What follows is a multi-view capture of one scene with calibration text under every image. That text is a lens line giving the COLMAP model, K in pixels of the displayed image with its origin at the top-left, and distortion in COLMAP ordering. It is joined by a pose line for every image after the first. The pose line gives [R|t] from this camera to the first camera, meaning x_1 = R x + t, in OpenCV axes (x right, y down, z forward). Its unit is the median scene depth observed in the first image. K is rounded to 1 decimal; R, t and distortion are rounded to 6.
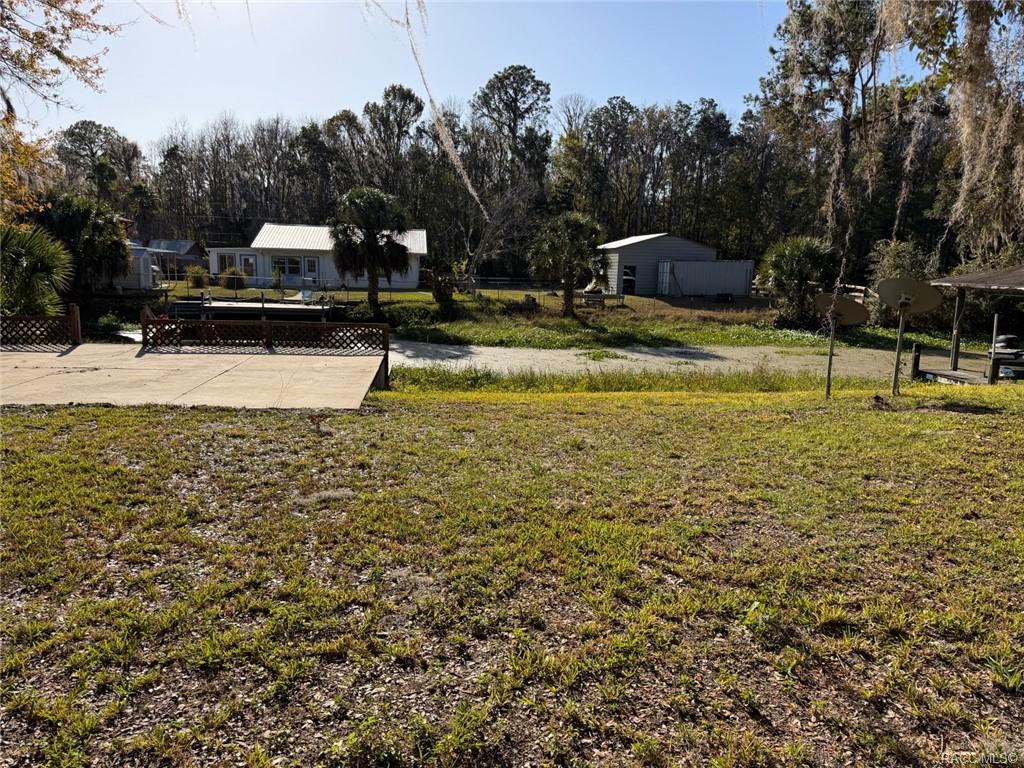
lens RADIAL K [[714.4, 0, 510.8], [0, 714.4, 390.7], [0, 0, 1]] dist [0.056666, -0.076942]
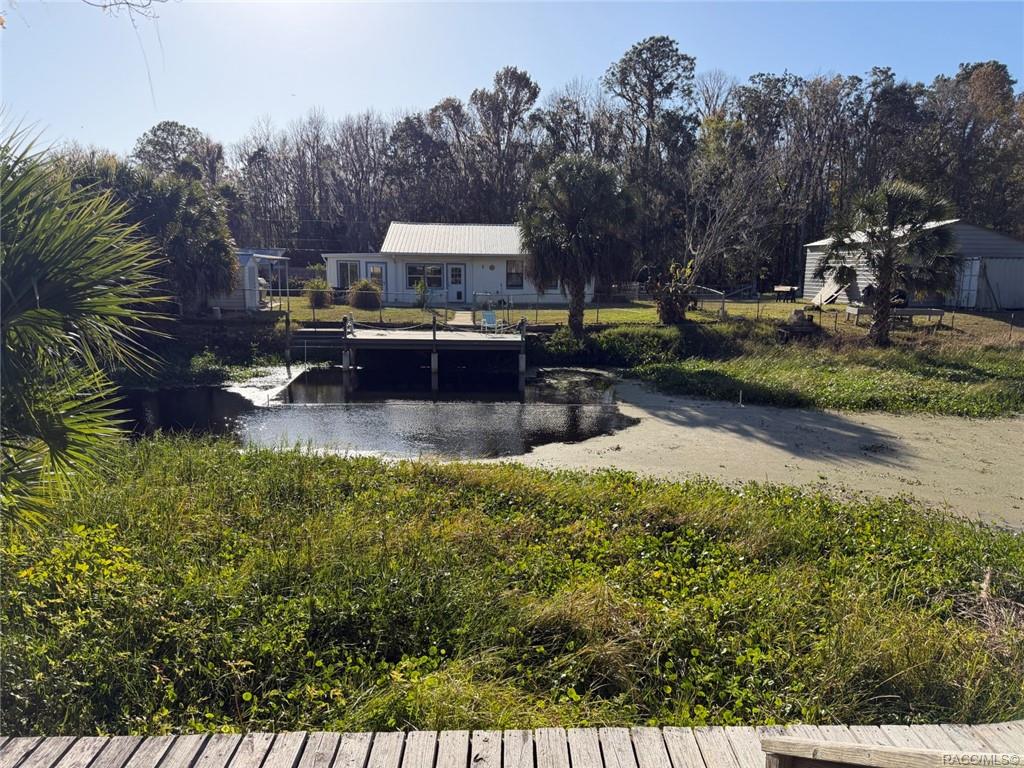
lens RADIAL K [[714.4, 0, 510.8], [0, 714.4, 390.7], [0, 0, 1]] dist [0.056666, -0.076942]
pose [[0.996321, -0.001190, -0.085690, -0.161989], [0.000156, 0.999927, -0.012064, -0.045221], [0.085699, 0.012006, 0.996249, 0.268433]]
